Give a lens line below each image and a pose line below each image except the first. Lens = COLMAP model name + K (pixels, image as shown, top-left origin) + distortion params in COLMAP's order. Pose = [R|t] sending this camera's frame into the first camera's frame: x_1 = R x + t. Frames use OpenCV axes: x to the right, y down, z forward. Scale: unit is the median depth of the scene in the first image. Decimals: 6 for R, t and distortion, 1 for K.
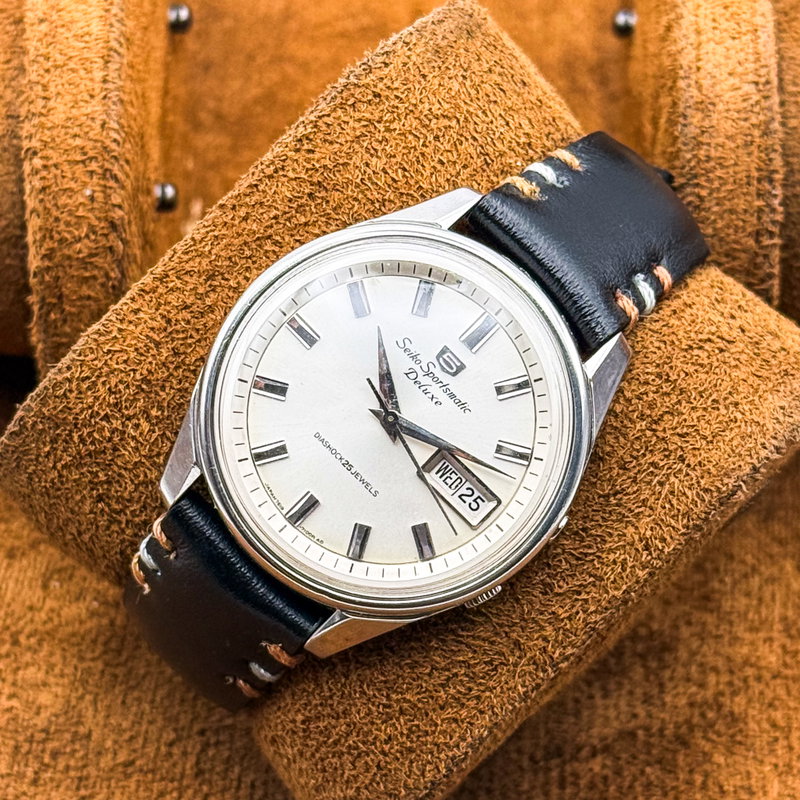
lens RADIAL K [[2557.5, 0, 400.0], [0, 2557.5, 400.0], [0, 0, 1]] dist [0.186817, -0.919889]
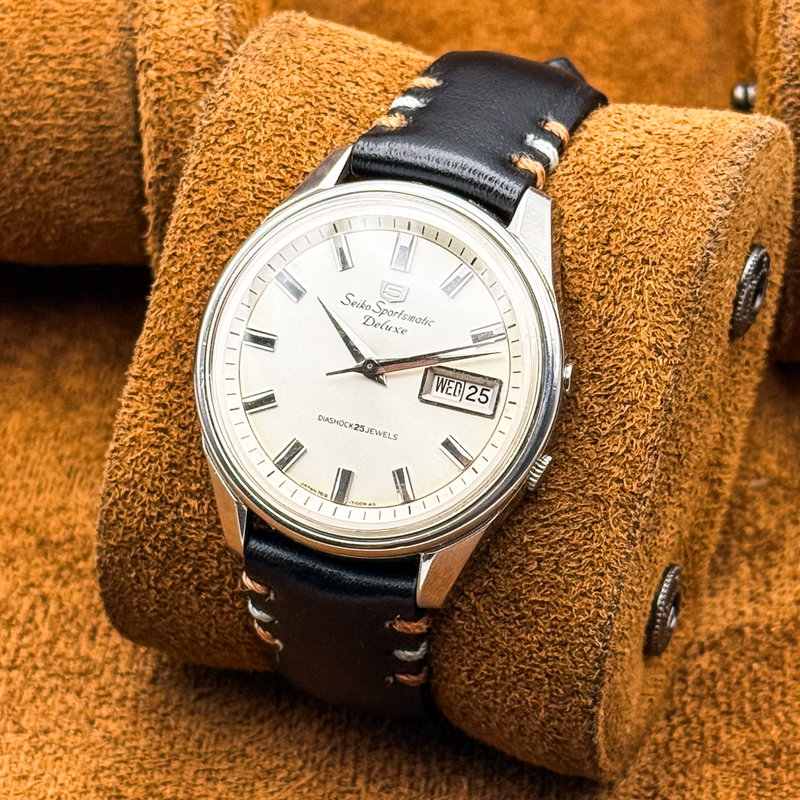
lens RADIAL K [[2557.5, 0, 400.0], [0, 2557.5, 400.0], [0, 0, 1]] dist [0.186817, -0.919889]
pose [[0.854536, -0.509166, -0.102555, 0.102461], [0.493917, 0.857704, -0.142792, 0.167033], [0.160666, 0.071367, 0.984425, -0.017758]]
